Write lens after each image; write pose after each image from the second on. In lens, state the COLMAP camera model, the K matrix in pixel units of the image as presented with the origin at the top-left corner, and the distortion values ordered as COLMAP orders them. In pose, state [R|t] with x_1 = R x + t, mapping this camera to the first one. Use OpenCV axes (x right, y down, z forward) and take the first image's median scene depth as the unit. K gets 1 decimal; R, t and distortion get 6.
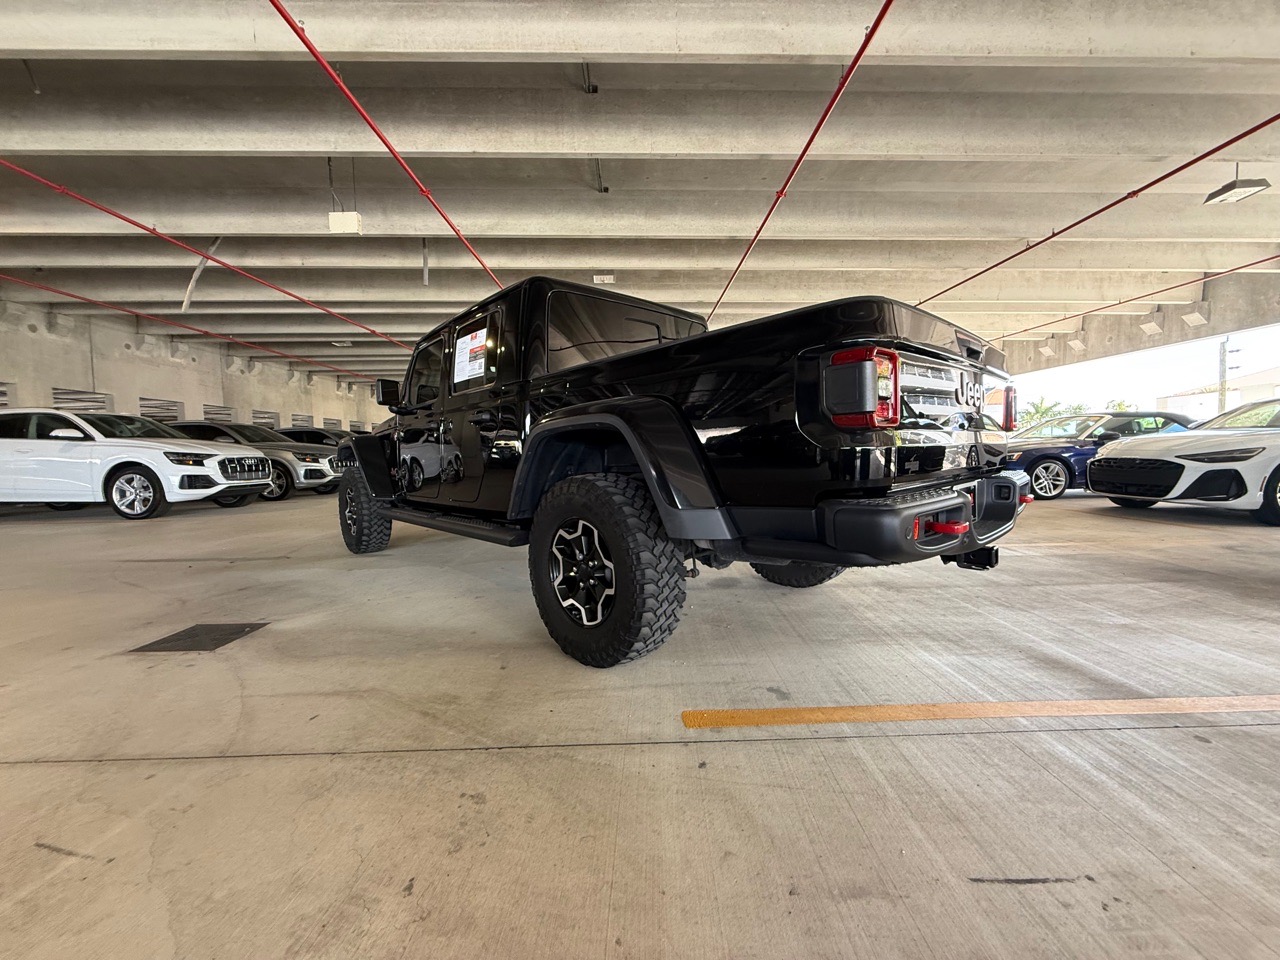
lens RADIAL K [[509.8, 0, 643.2], [0, 509.8, 478.0], [0, 0, 1]] dist [-0.001414, 0.000095]
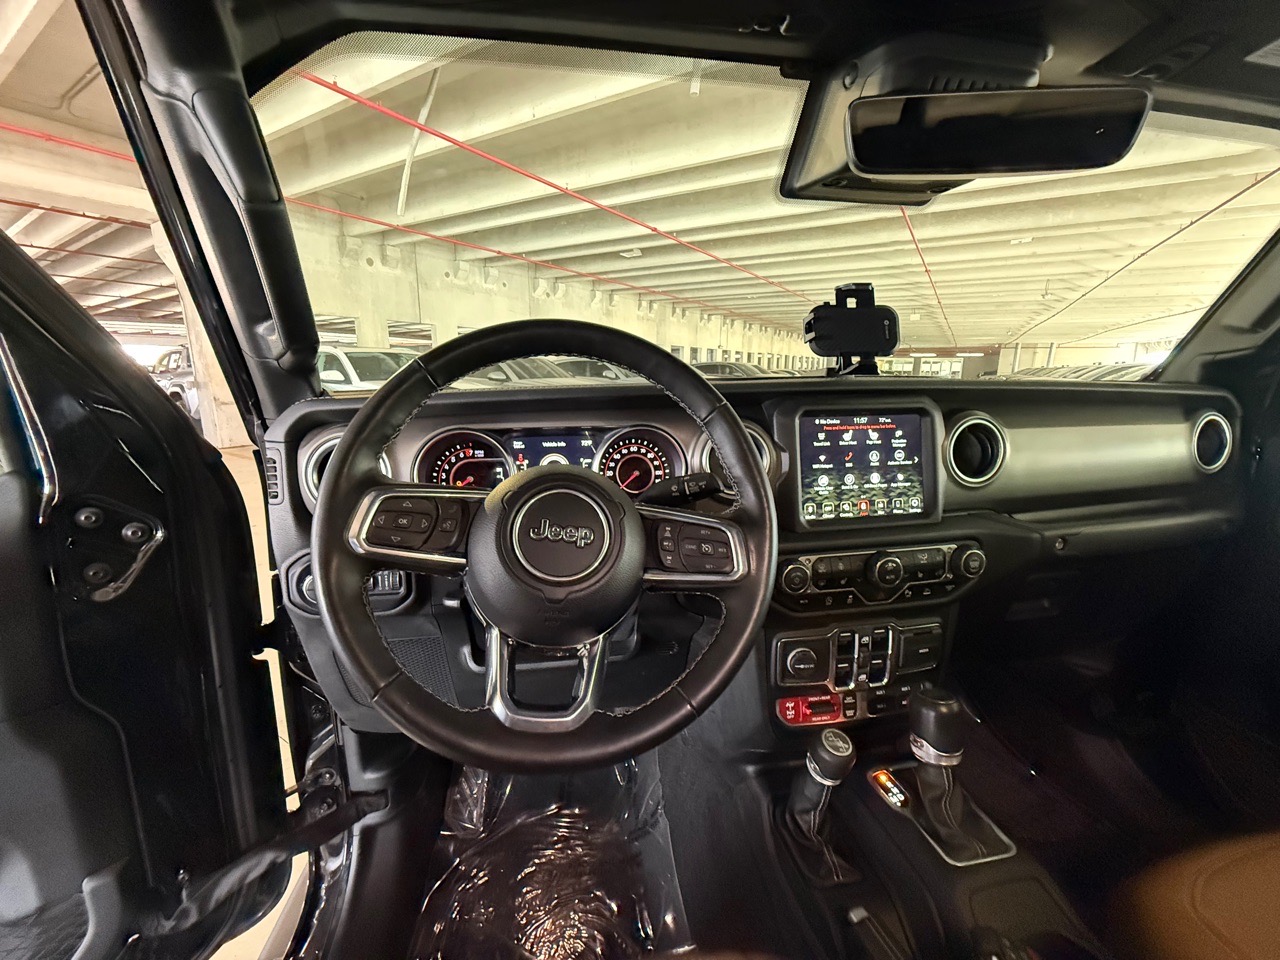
lens RADIAL K [[509.8, 0, 635.9], [0, 509.8, 486.2], [0, 0, 1]] dist [-0.001414, 0.000095]
pose [[0.832424, 0.147927, -0.534029, -0.092649], [-0.050994, 0.980071, 0.191993, -0.057609], [0.551787, -0.132587, 0.823378, 0.307013]]
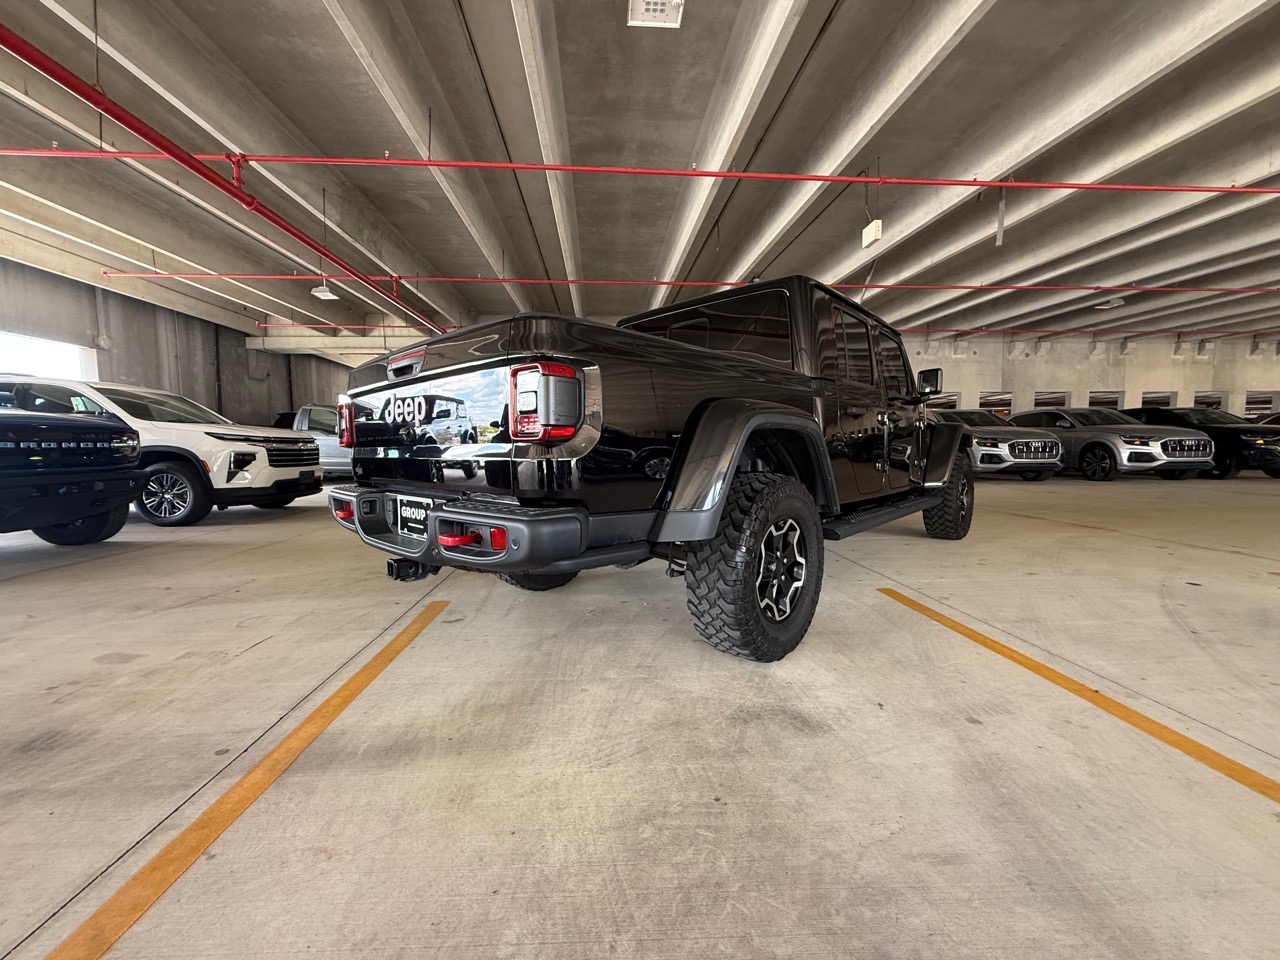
lens RADIAL K [[509.8, 0, 640.4], [0, 509.8, 481.9], [0, 0, 1]] dist [-0.001414, 0.000095]
pose [[0.058754, 0.094208, -0.993817, 0.261524], [-0.041535, 0.994906, 0.091856, -0.020964], [0.997408, 0.035881, 0.062368, 0.216877]]
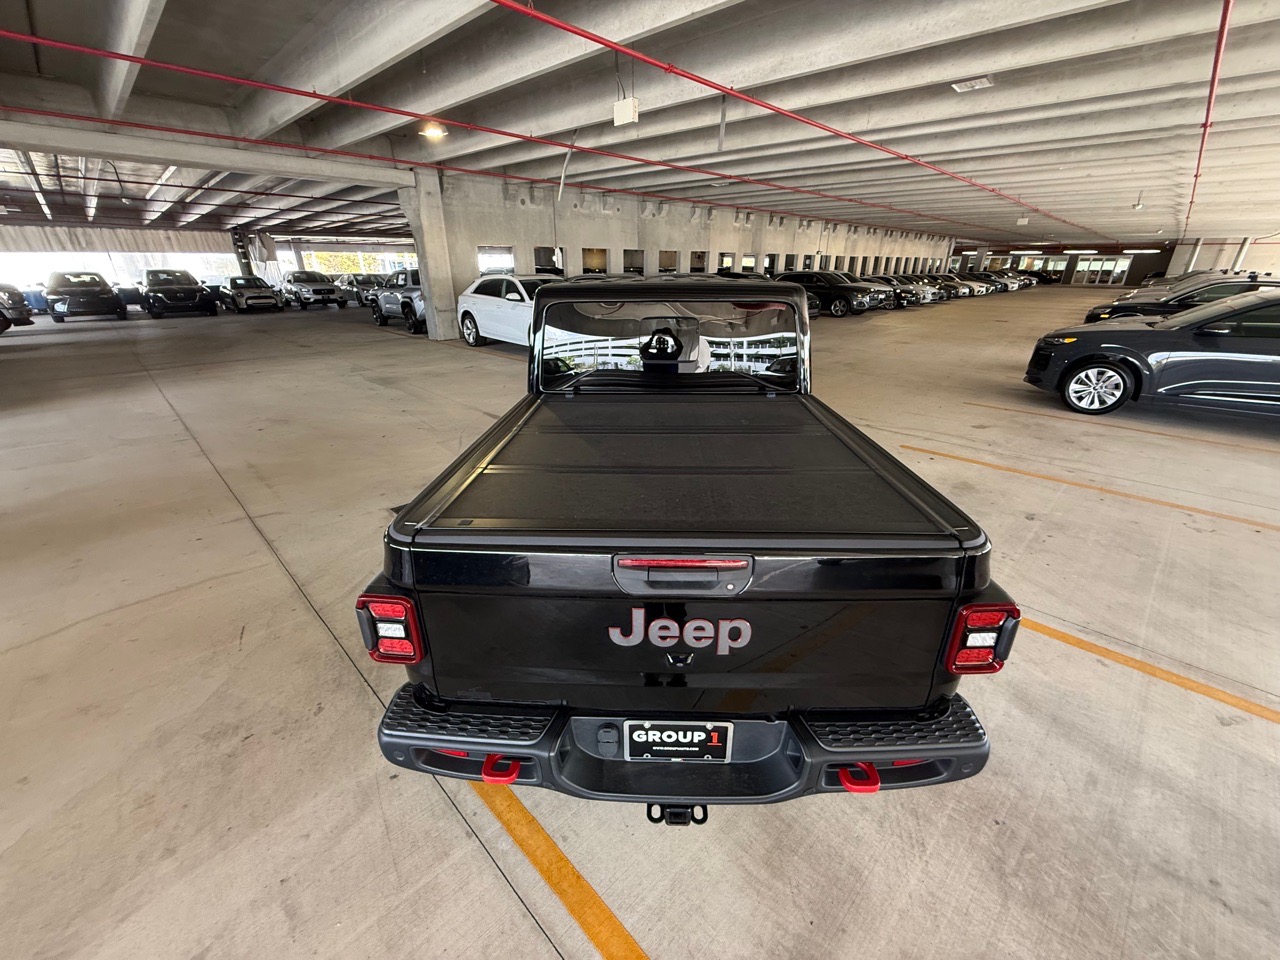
lens RADIAL K [[509.8, 0, 640.3], [0, 509.8, 480.8], [0, 0, 1]] dist [-0.001414, 0.000095]
pose [[0.704004, 0.297957, -0.644671, 0.151438], [-0.054482, 0.927720, 0.369281, -0.093393], [0.708103, -0.224852, 0.669351, 0.082857]]
